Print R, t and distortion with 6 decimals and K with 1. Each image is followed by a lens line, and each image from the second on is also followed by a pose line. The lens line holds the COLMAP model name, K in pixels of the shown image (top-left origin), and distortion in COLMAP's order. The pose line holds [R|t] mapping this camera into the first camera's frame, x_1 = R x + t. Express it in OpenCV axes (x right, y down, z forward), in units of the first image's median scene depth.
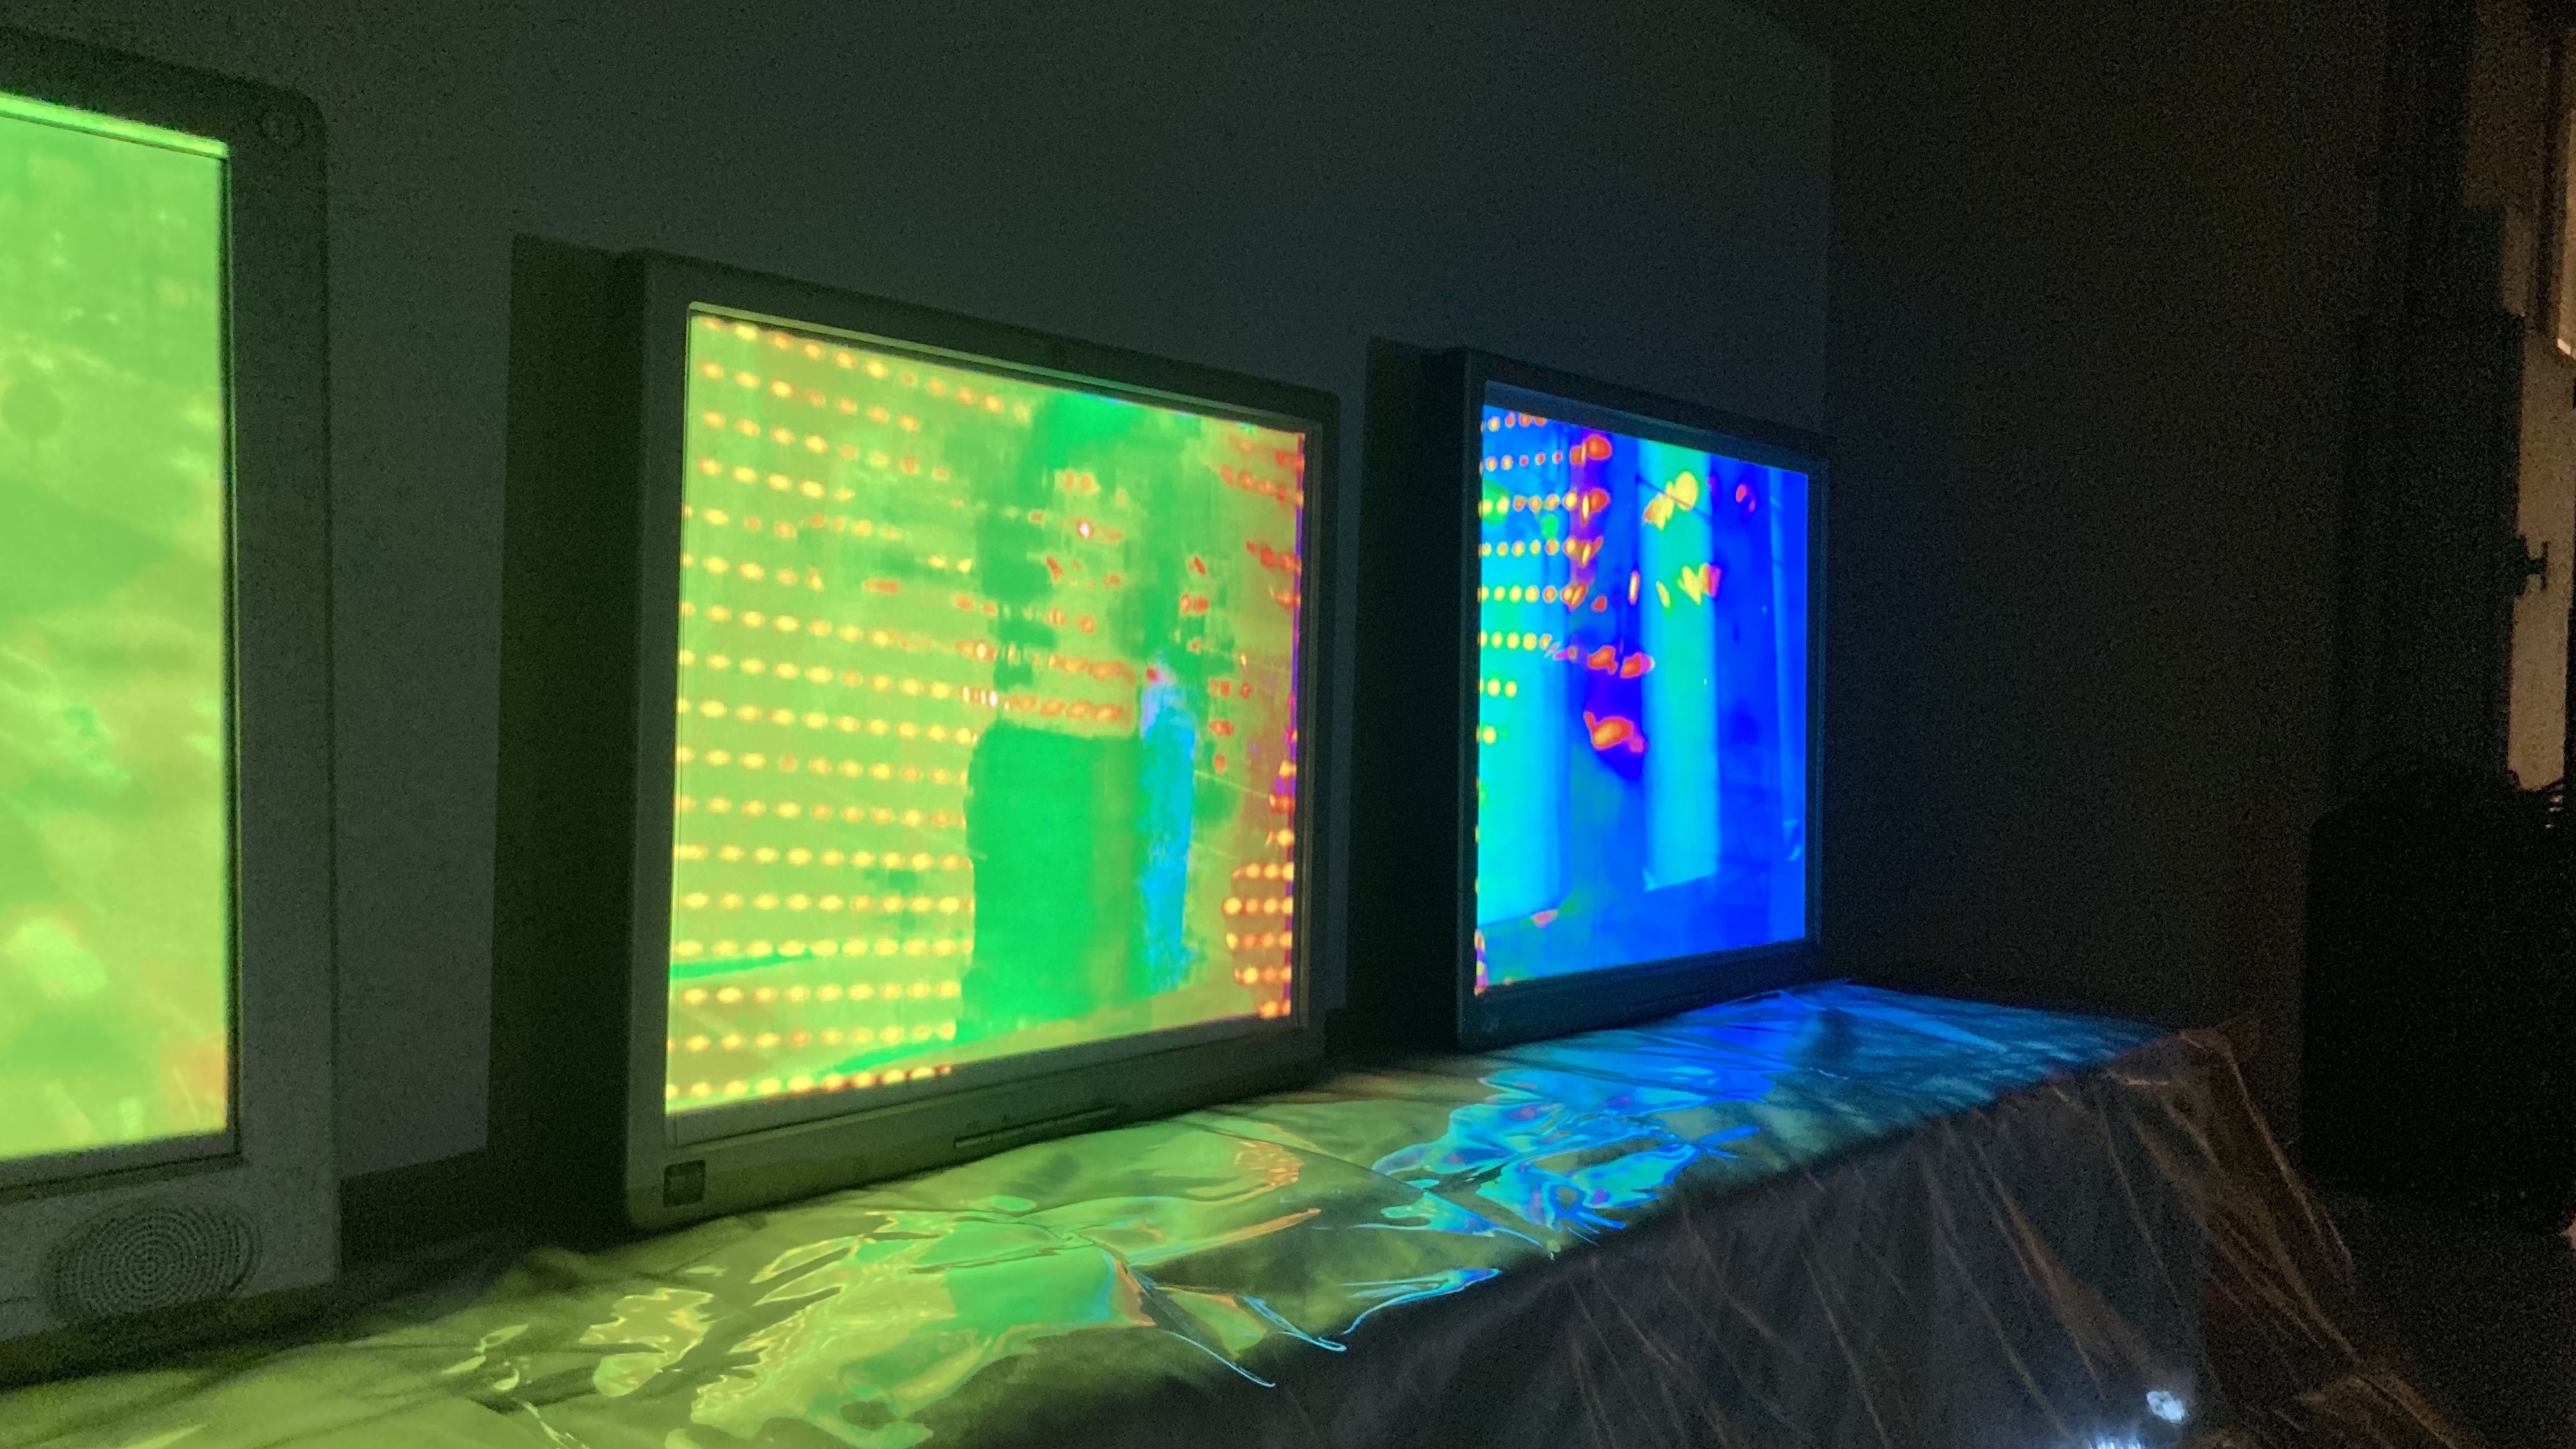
lens RADIAL K [[2148.6, 0, 1303.0], [0, 2148.6, 694.0], [0, 0, 1]] dist [0.047938, -0.078094]
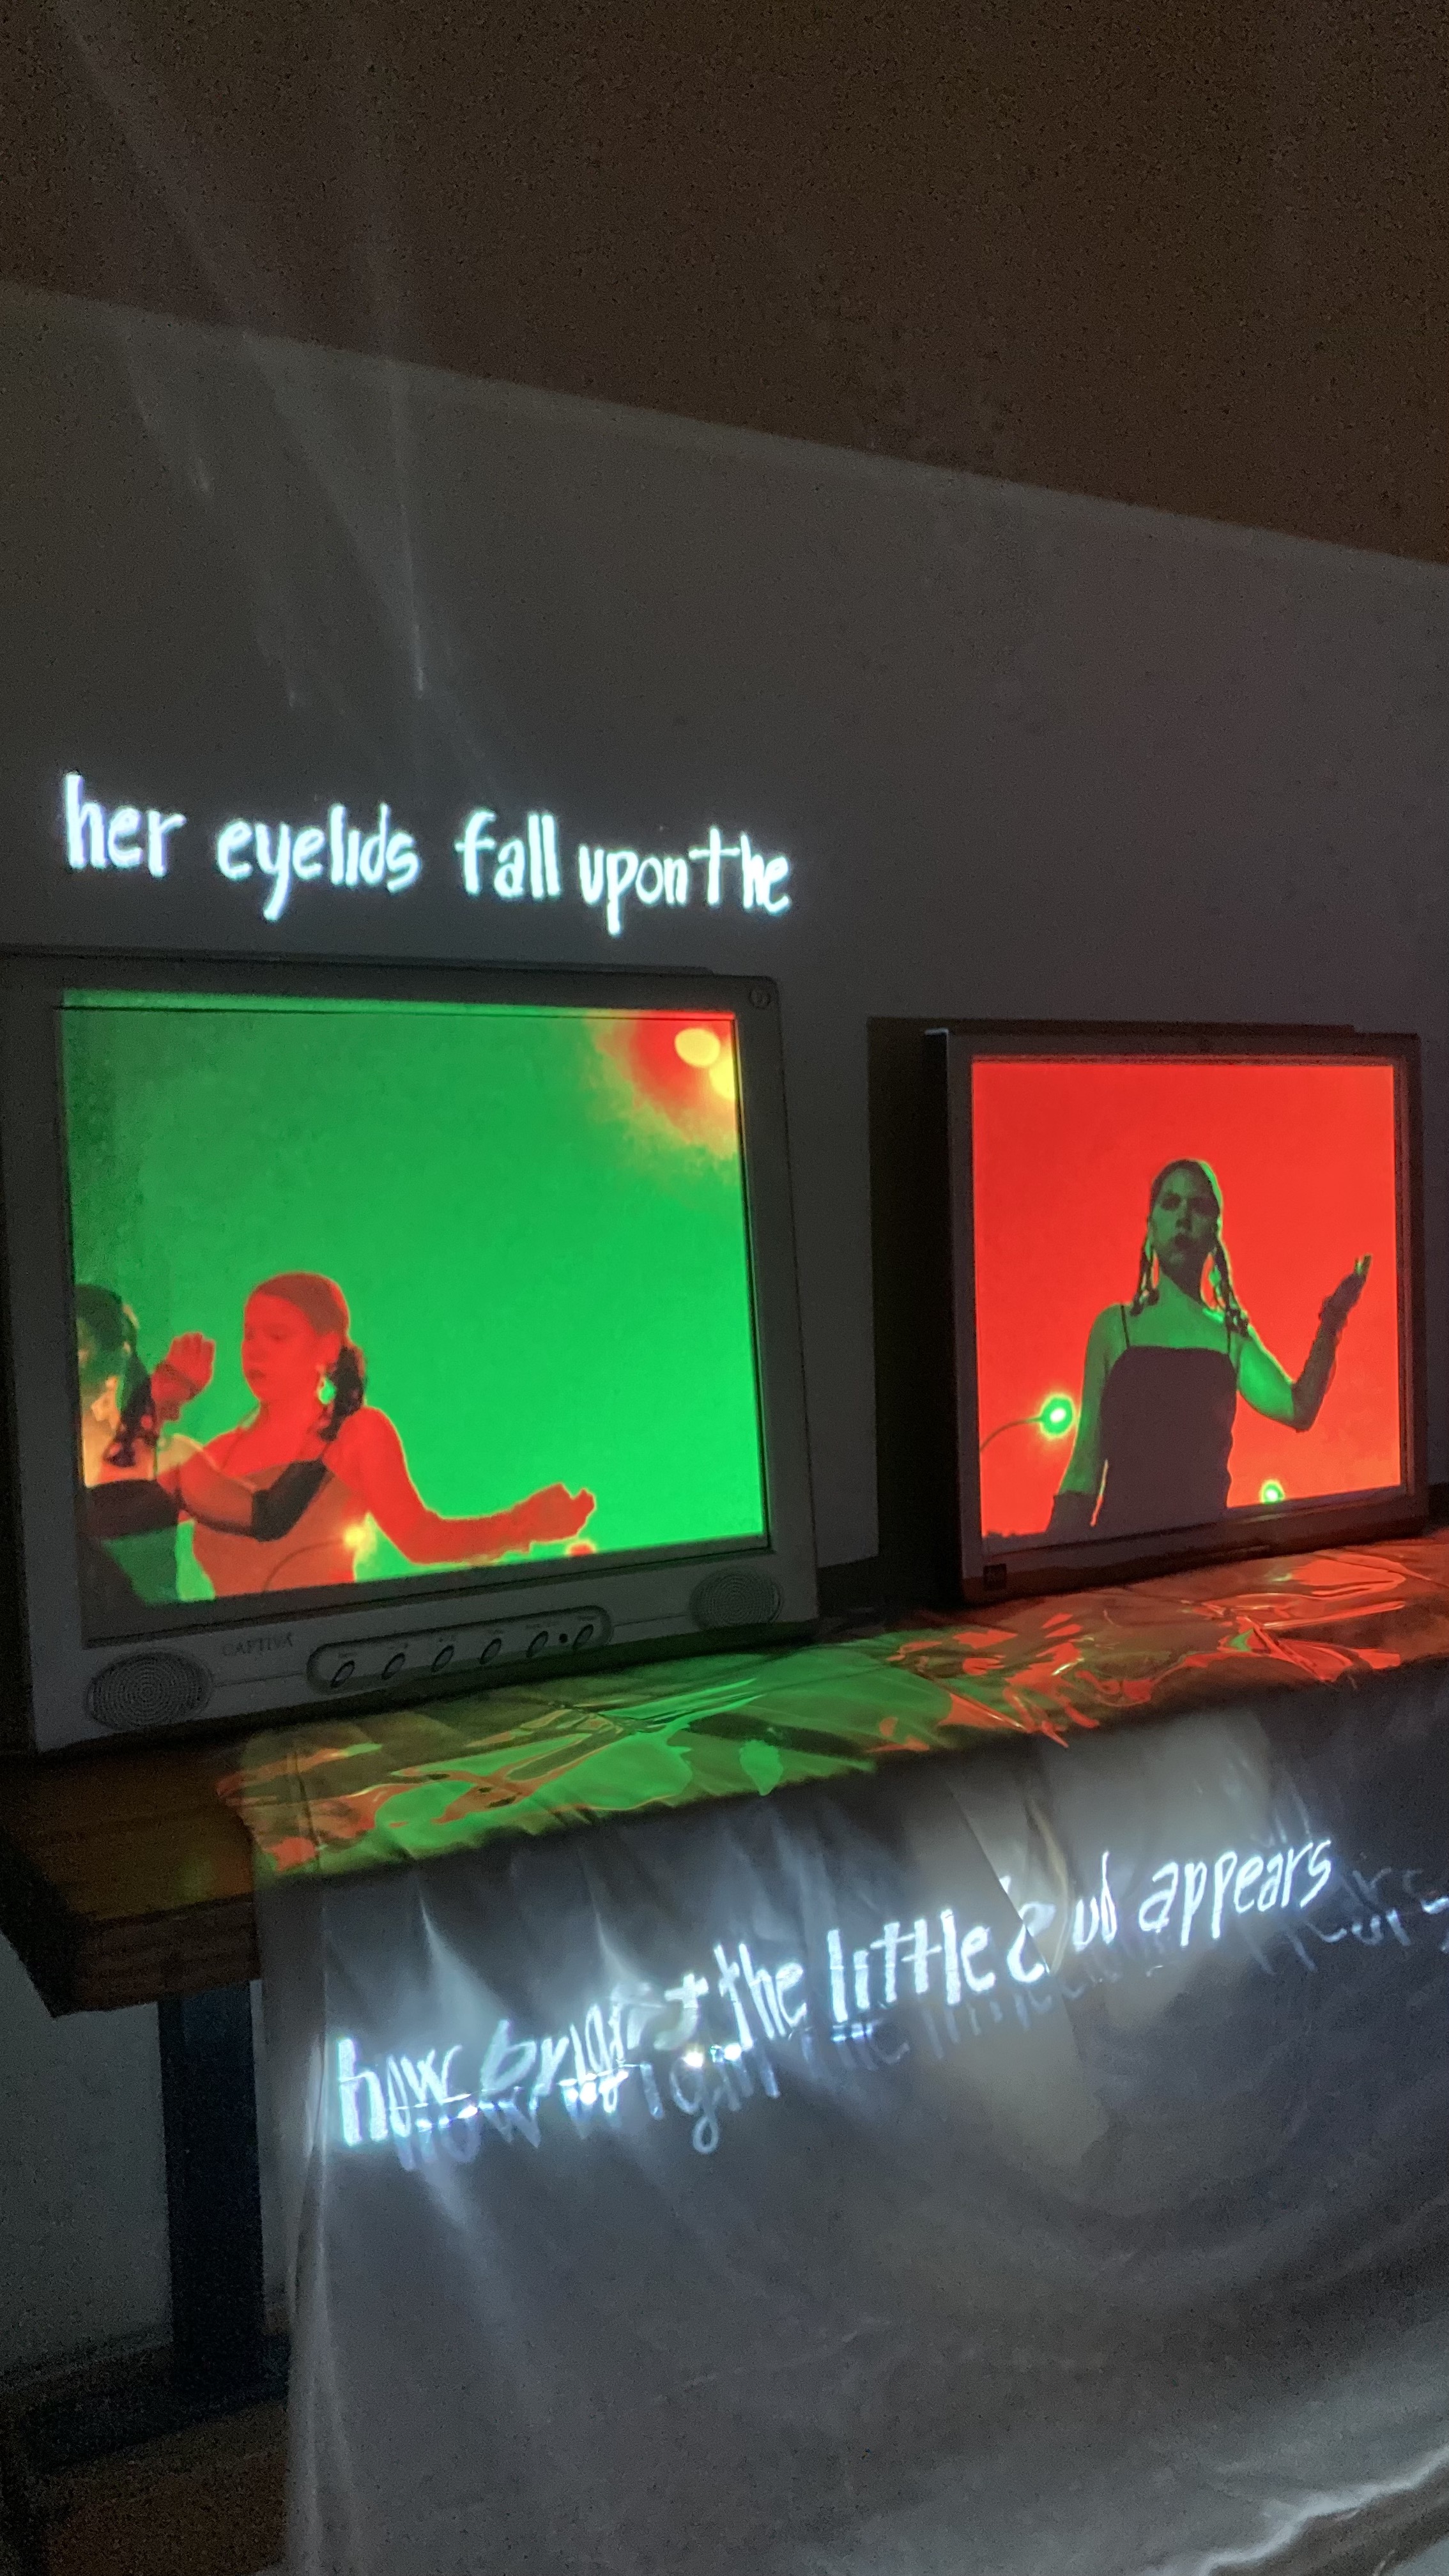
lens RADIAL K [[2148.6, 0, 733.9], [0, 2148.6, 1276.5], [0, 0, 1]] dist [0.047938, -0.078094]
pose [[0.931728, -0.033033, -0.361651, 0.138988], [0.048076, 0.998309, 0.032674, -0.073015], [0.359960, -0.047830, 0.931741, -0.630055]]
